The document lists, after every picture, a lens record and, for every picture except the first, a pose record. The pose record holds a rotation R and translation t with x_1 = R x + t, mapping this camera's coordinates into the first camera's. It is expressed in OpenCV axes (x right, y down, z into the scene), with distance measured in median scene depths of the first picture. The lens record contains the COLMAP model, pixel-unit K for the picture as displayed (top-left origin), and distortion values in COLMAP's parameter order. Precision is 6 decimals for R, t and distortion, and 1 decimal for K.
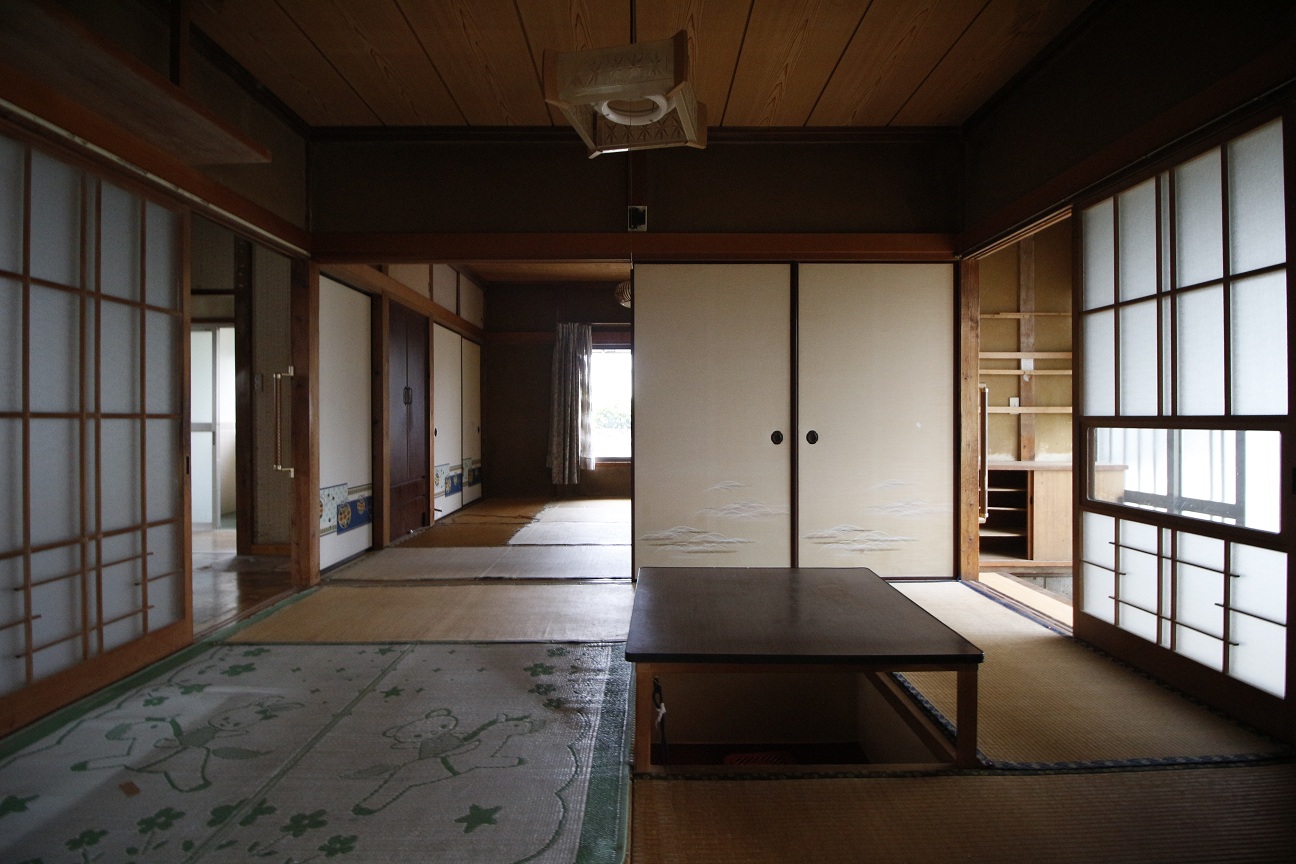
lens RADIAL K [[598.2, 0, 643.0], [0, 598.2, 428.9], [0, 0, 1]] dist [-0.008467, 0.000439]
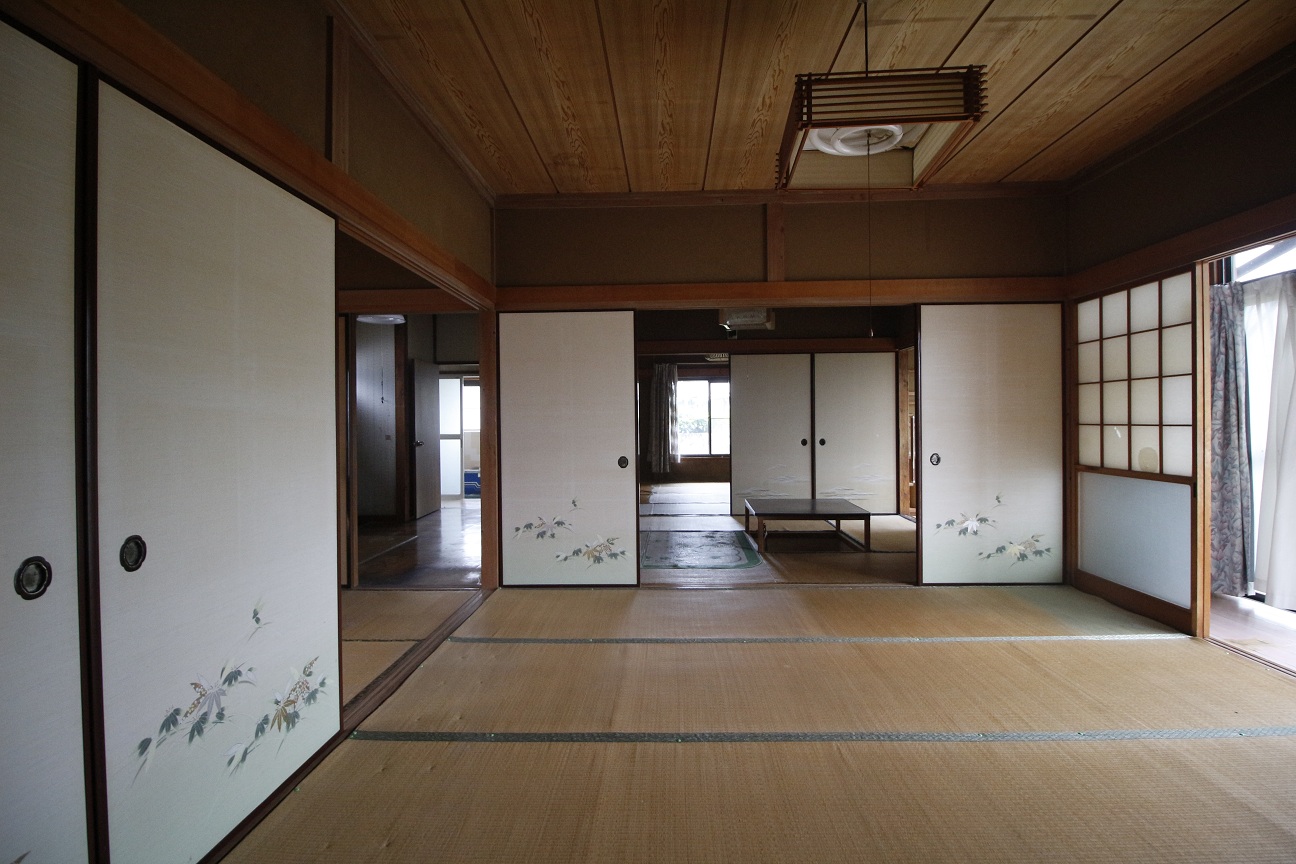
lens RADIAL K [[598.2, 0, 649.5], [0, 598.2, 430.4], [0, 0, 1]] dist [-0.008467, 0.000439]
pose [[0.999314, -0.008386, -0.036059, -0.128287], [0.008541, 0.999955, 0.004157, -0.022706], [0.036023, -0.004462, 0.999341, -0.591744]]
